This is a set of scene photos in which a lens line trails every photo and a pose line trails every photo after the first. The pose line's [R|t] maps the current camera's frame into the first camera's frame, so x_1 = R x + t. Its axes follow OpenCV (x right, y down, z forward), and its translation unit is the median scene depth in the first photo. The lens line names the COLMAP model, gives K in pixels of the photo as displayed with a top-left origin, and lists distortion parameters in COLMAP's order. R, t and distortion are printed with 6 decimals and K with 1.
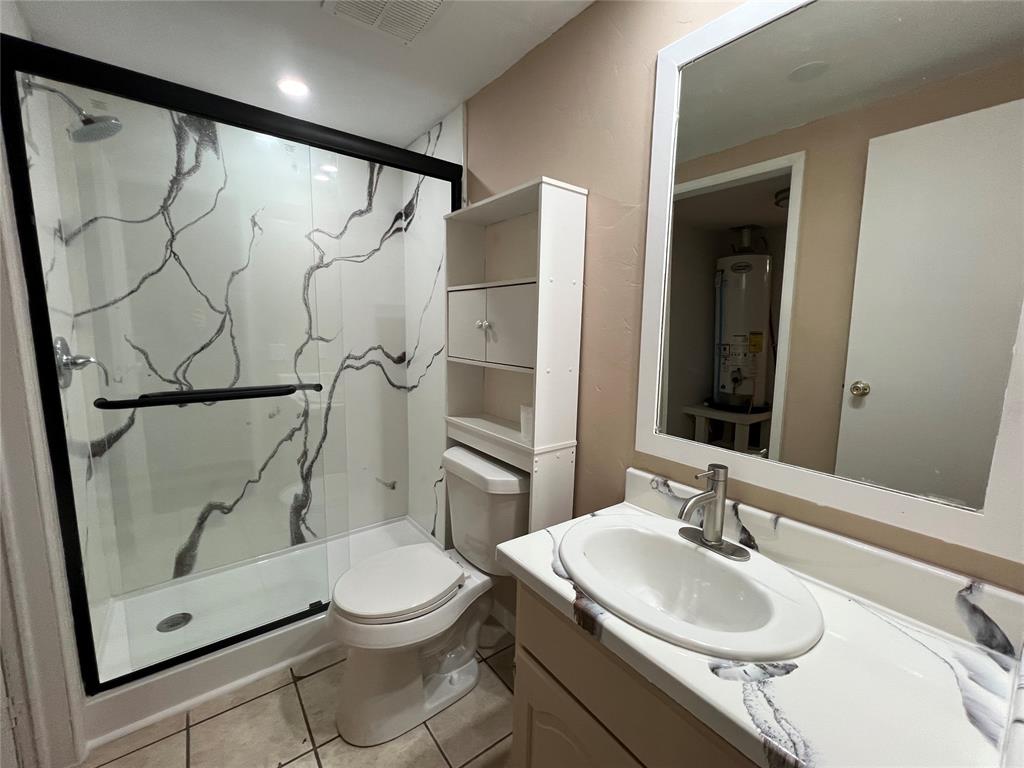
lens RADIAL K [[419.8, 0, 511.4], [0, 419.8, 386.2], [0, 0, 1]] dist [0.002024, 0.000496]
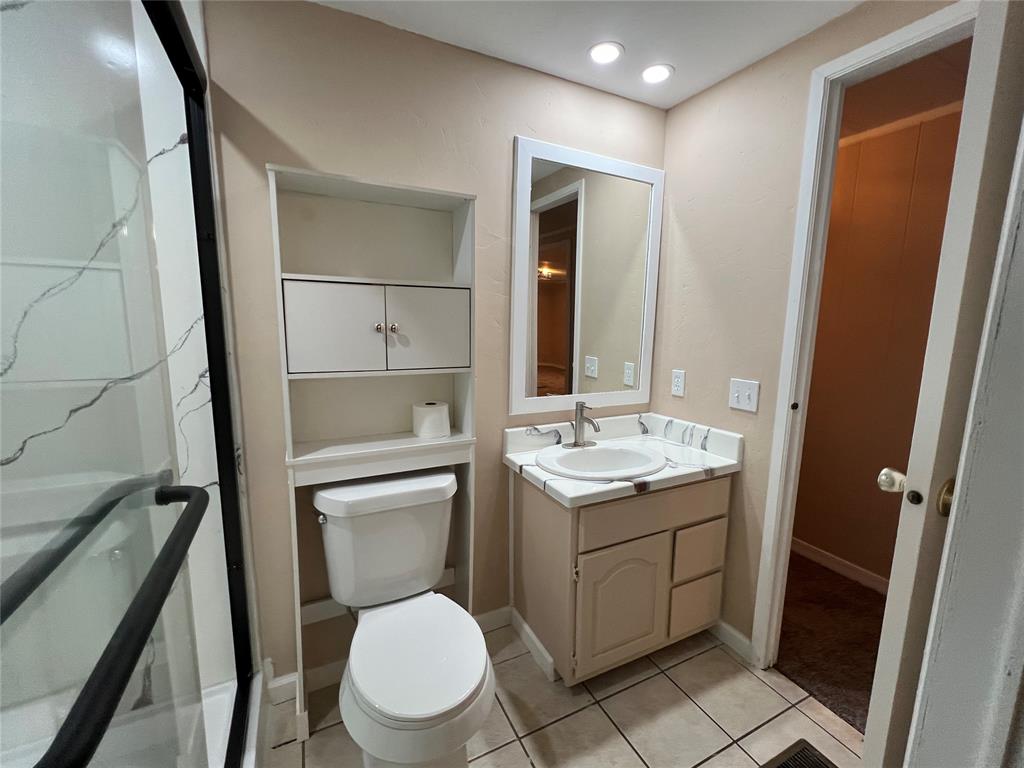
lens RADIAL K [[419.8, 0, 511.4], [0, 419.8, 386.2], [0, 0, 1]] dist [0.002024, 0.000496]
pose [[0.201461, -0.163990, 0.965671, -1.118035], [0.124885, 0.982139, 0.140732, -0.148797], [-0.971502, 0.092246, 0.218343, 0.737753]]
